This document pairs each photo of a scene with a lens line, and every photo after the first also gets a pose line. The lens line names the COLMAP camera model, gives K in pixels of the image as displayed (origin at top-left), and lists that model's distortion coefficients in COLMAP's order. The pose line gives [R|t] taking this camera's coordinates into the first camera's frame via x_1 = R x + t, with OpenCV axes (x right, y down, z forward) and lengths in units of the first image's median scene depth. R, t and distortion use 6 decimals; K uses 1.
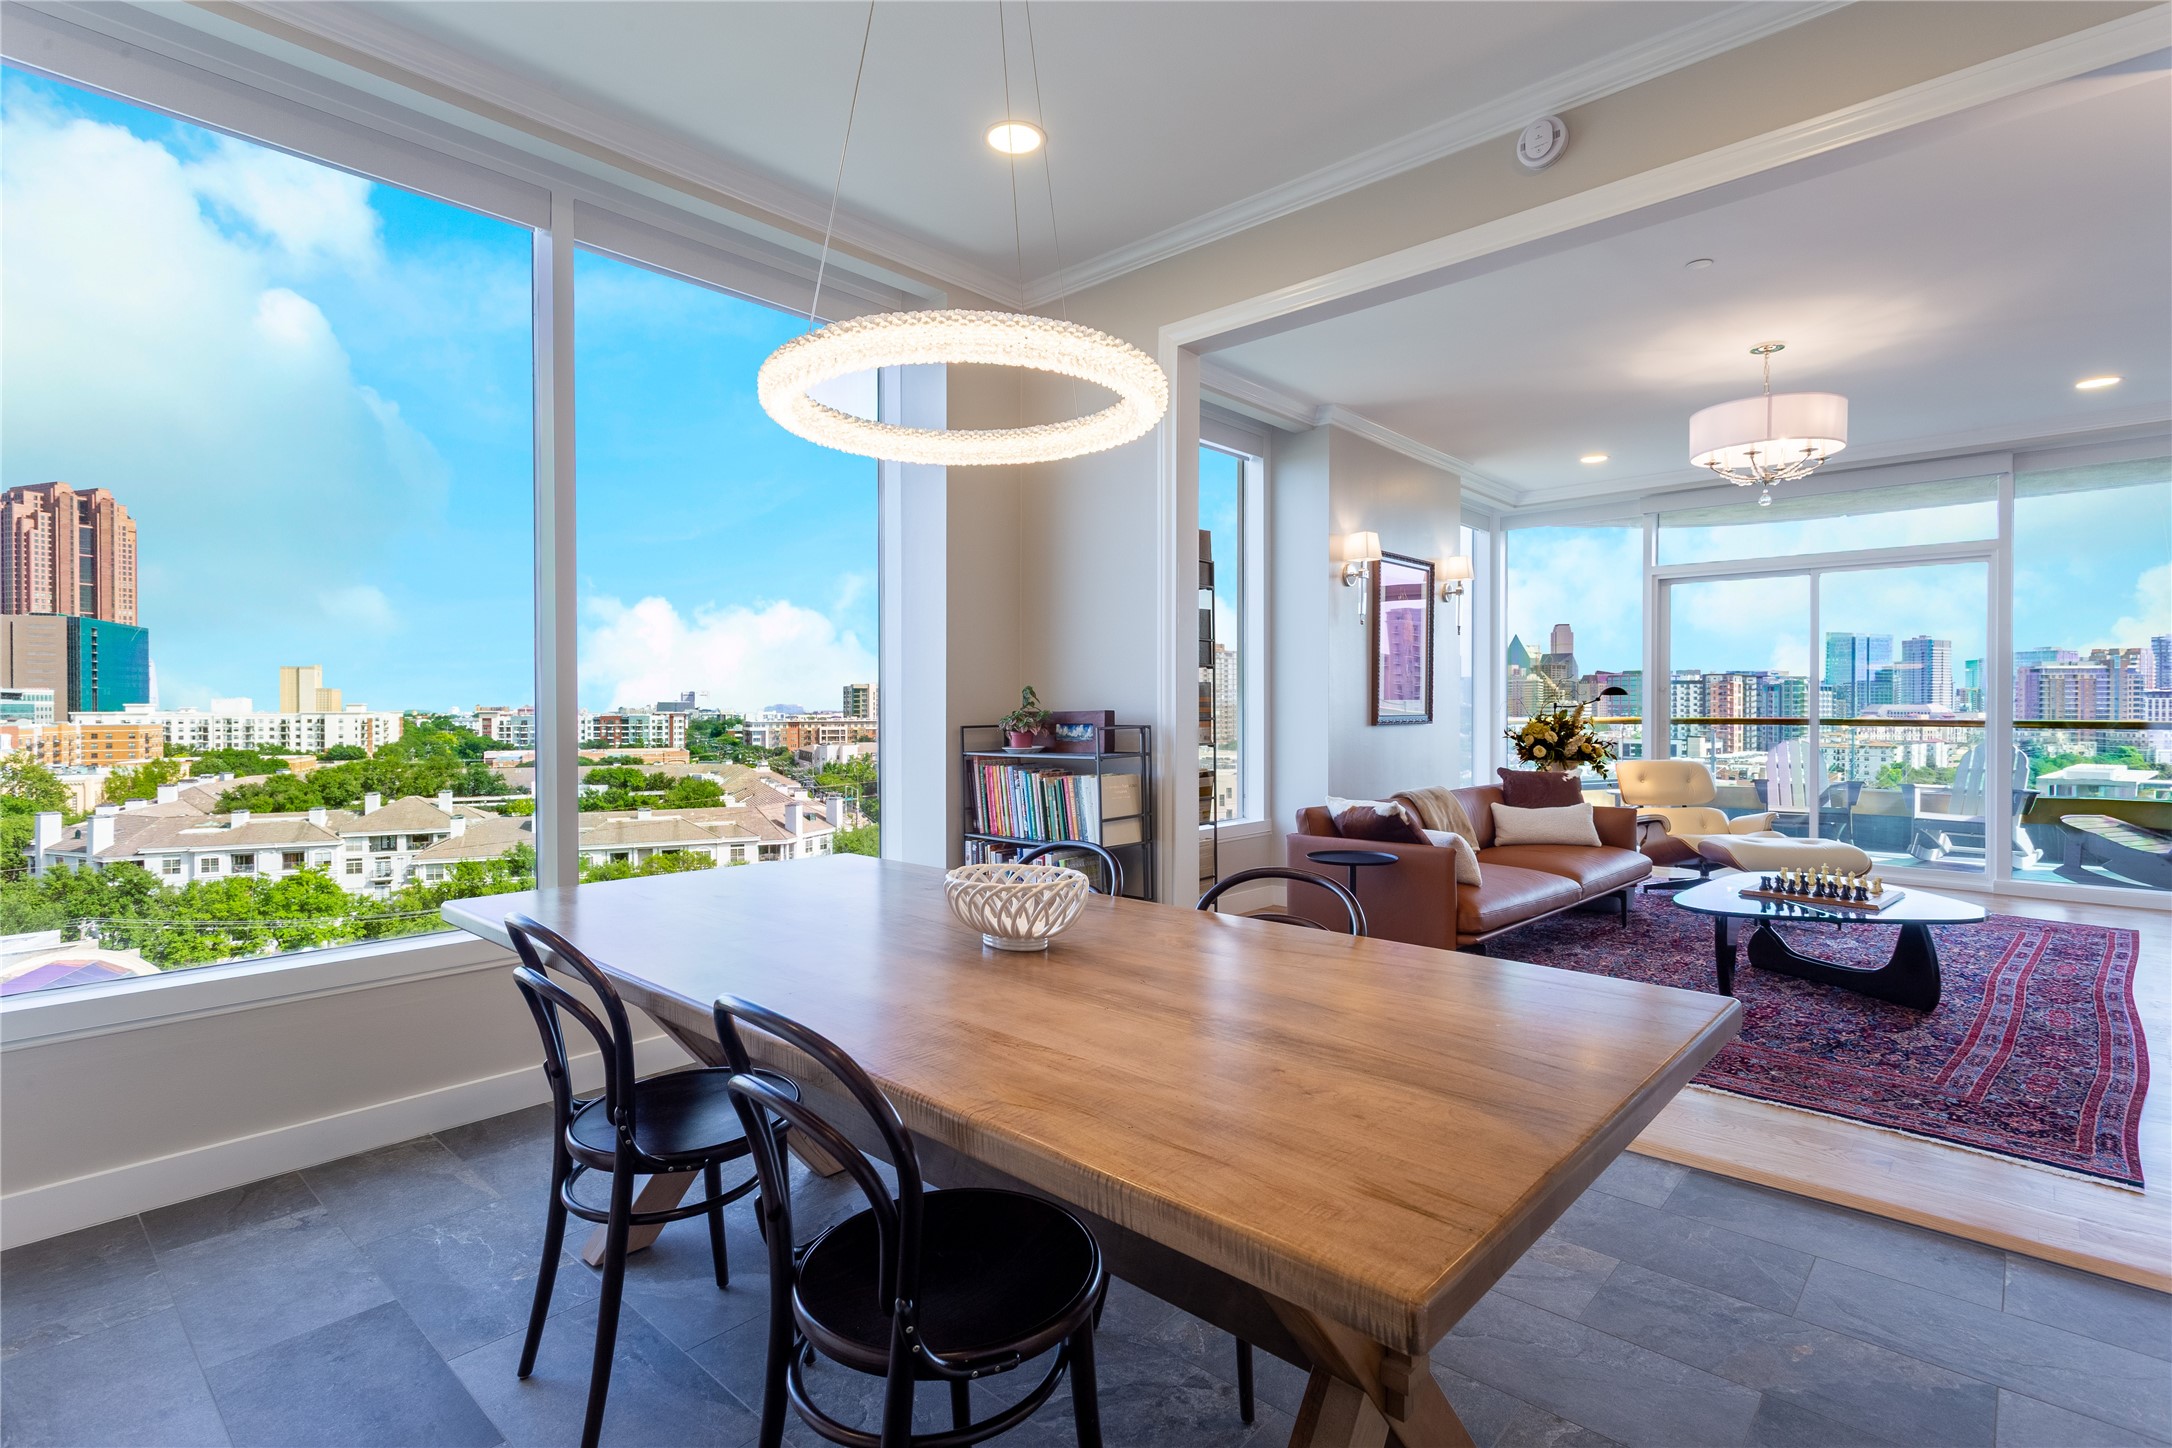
lens RADIAL K [[1035.5, 0, 1086.3], [0, 1035.5, 715.2], [0, 0, 1]] dist [-0.000027, 0.003334]
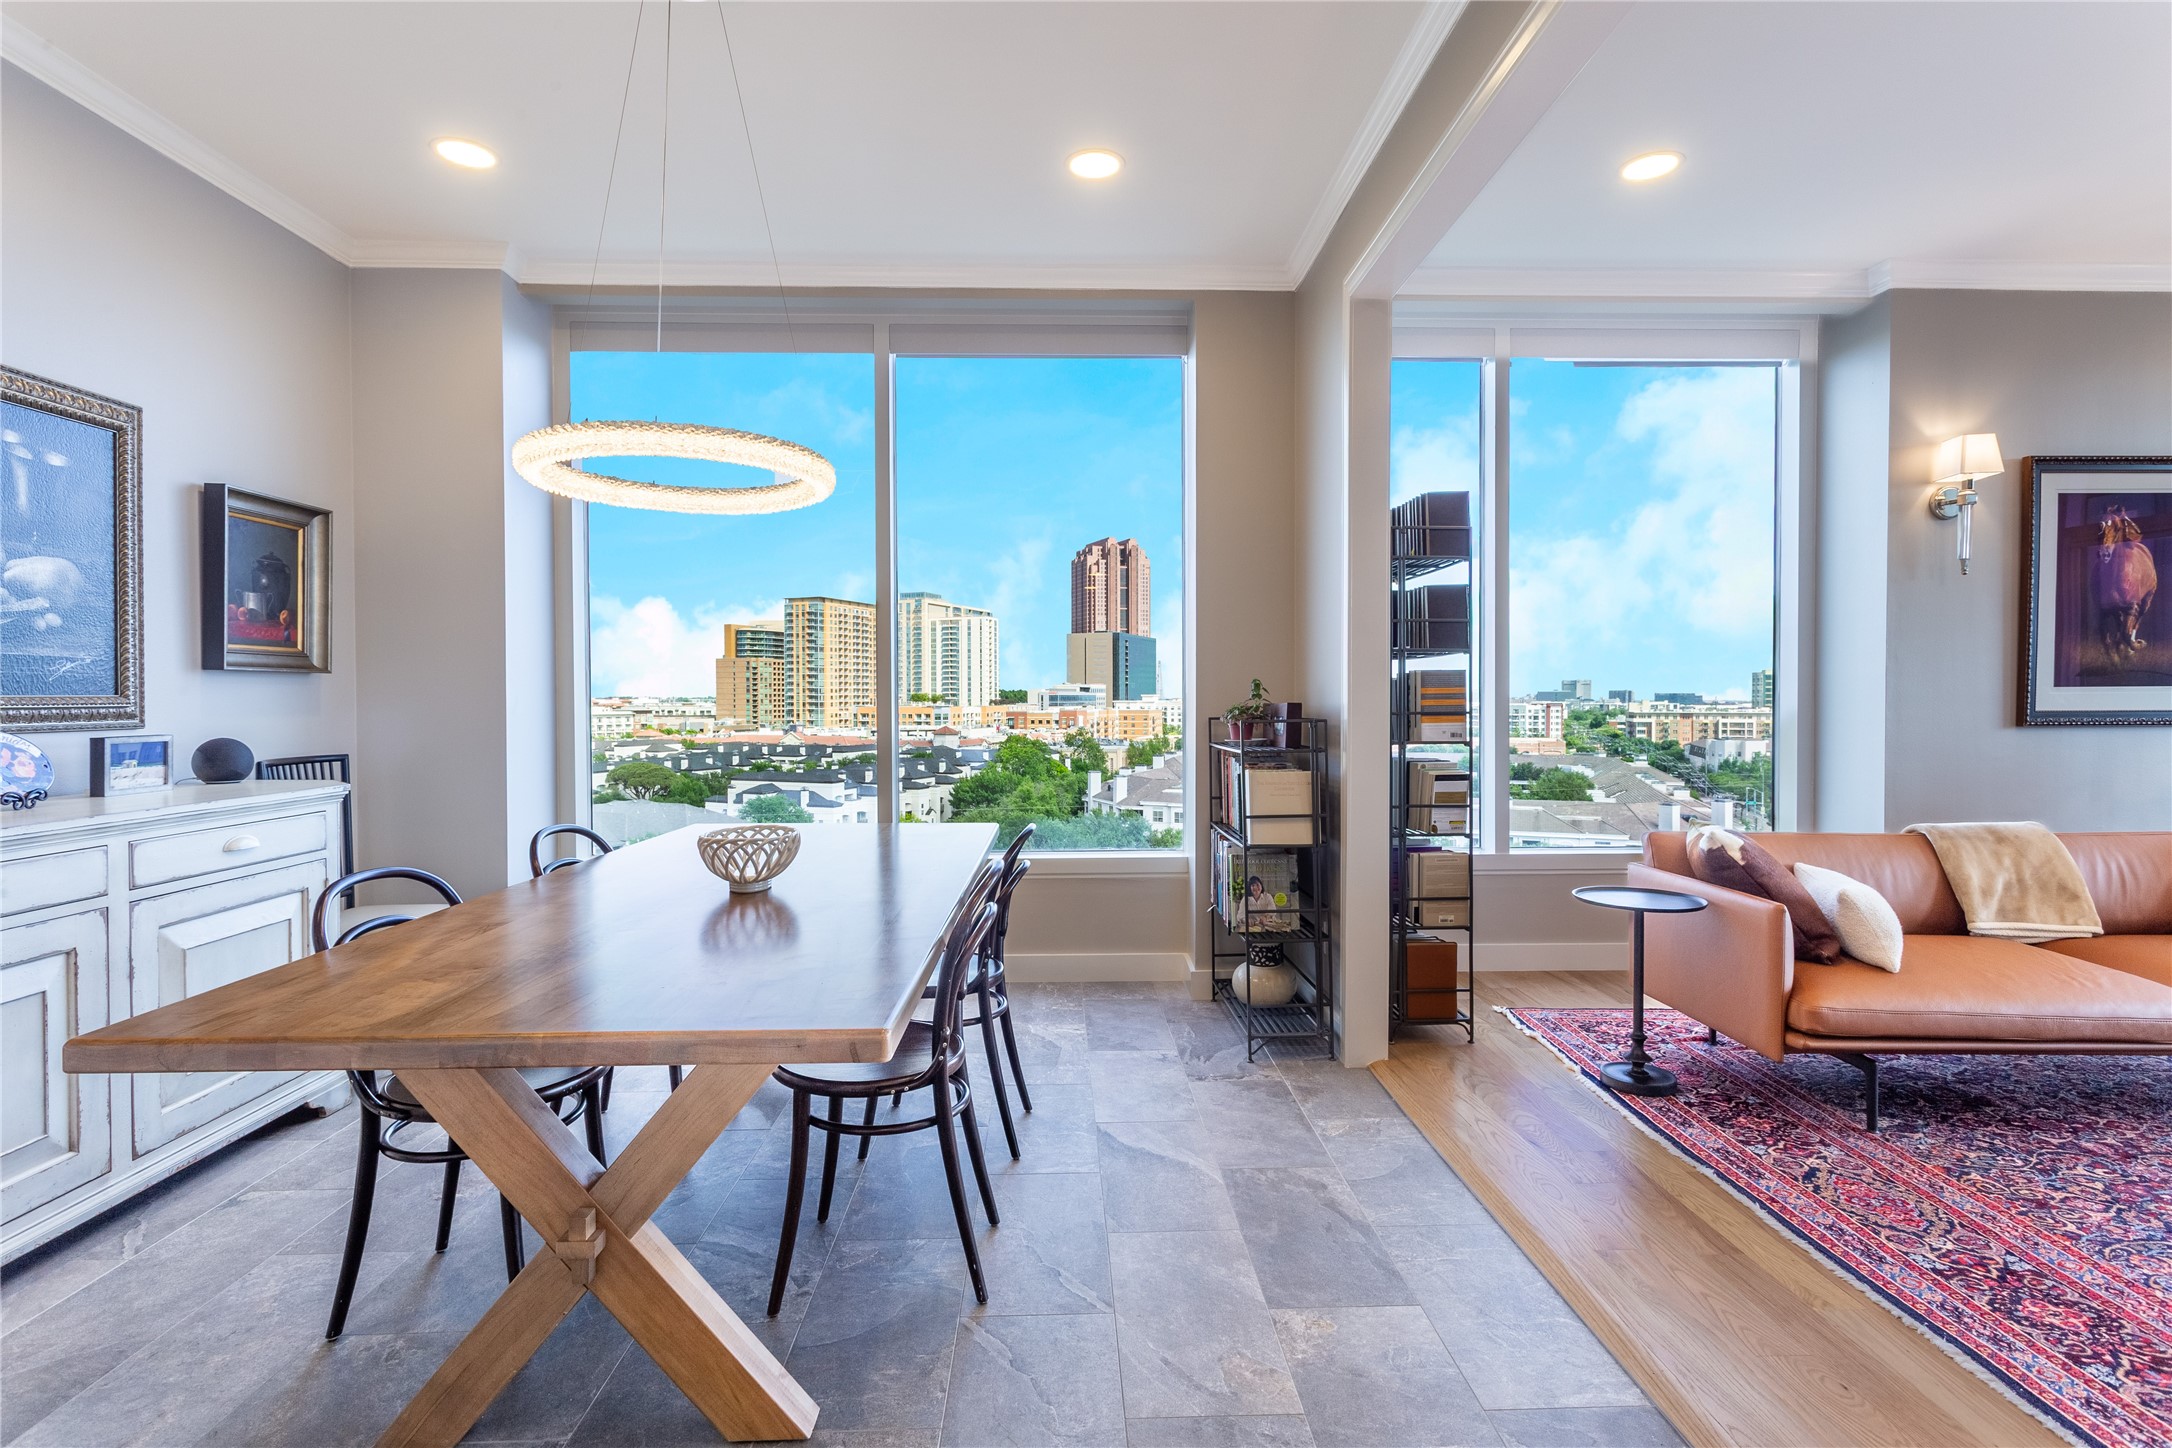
lens RADIAL K [[1035.5, 0, 1078.8], [0, 1035.5, 725.7], [0, 0, 1]] dist [-0.000027, 0.003334]
pose [[0.691090, 0.018746, -0.722526, 0.272480], [-0.004003, 0.999748, 0.022111, -0.001931], [0.722758, -0.012389, 0.690990, 0.097216]]
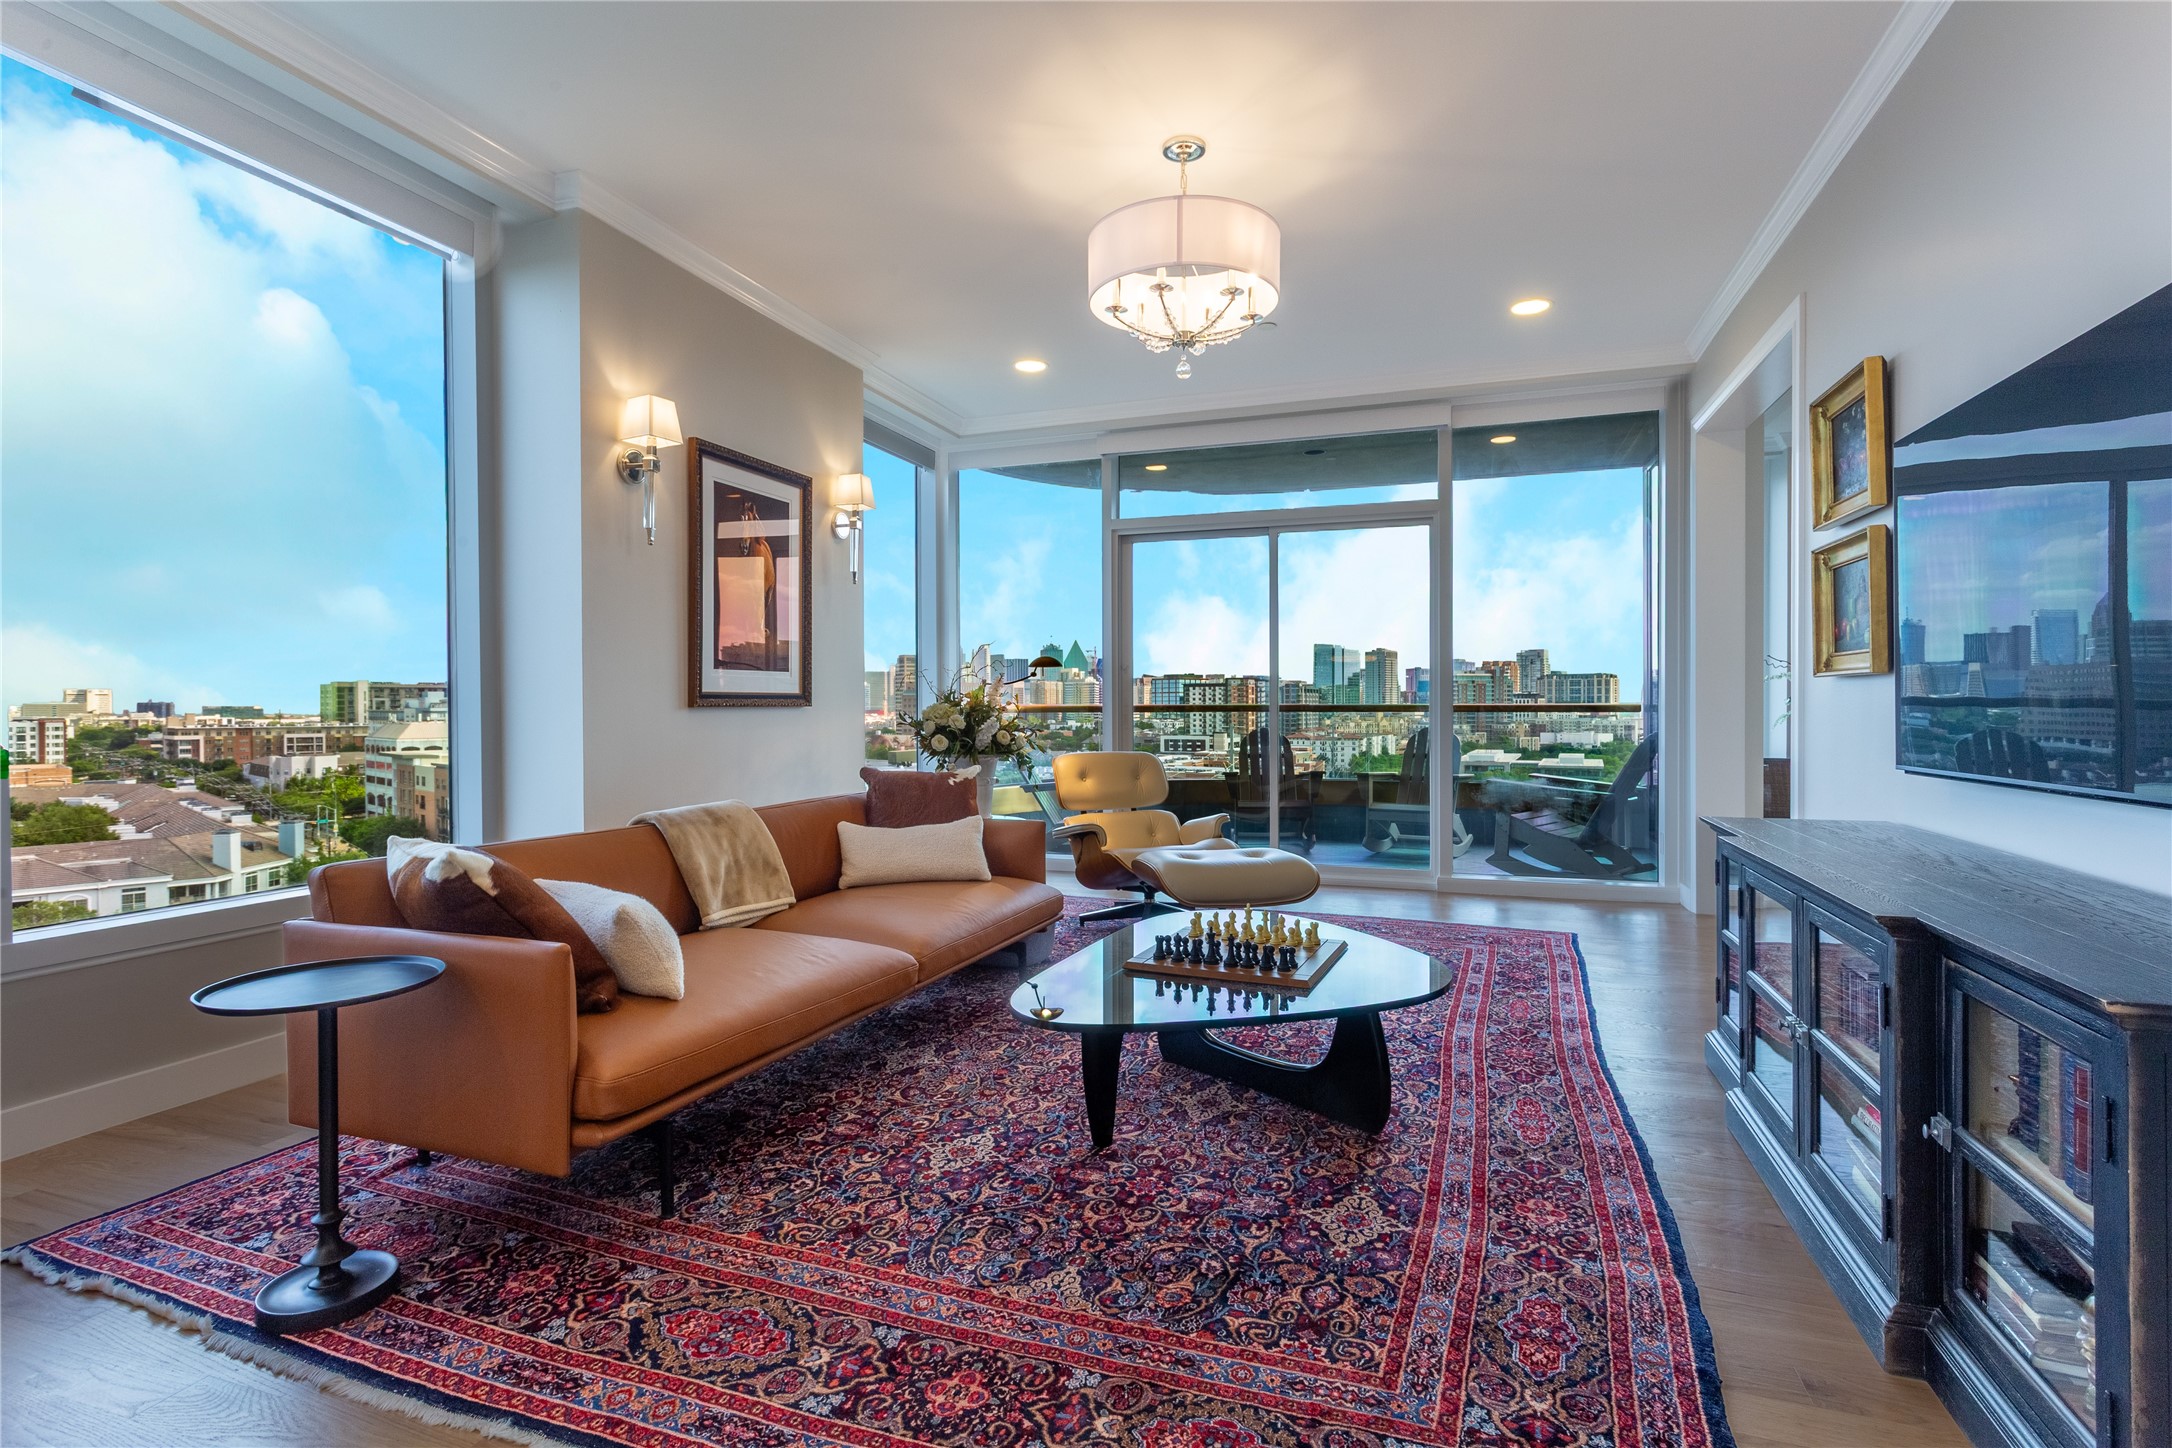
lens RADIAL K [[1035.5, 0, 1092.8], [0, 1035.5, 712.0], [0, 0, 1]] dist [-0.000027, 0.003334]
pose [[0.917563, -0.004673, 0.397562, 0.200966], [0.006131, 0.999978, -0.002397, 0.012776], [-0.397543, 0.004637, 0.917572, 0.242800]]
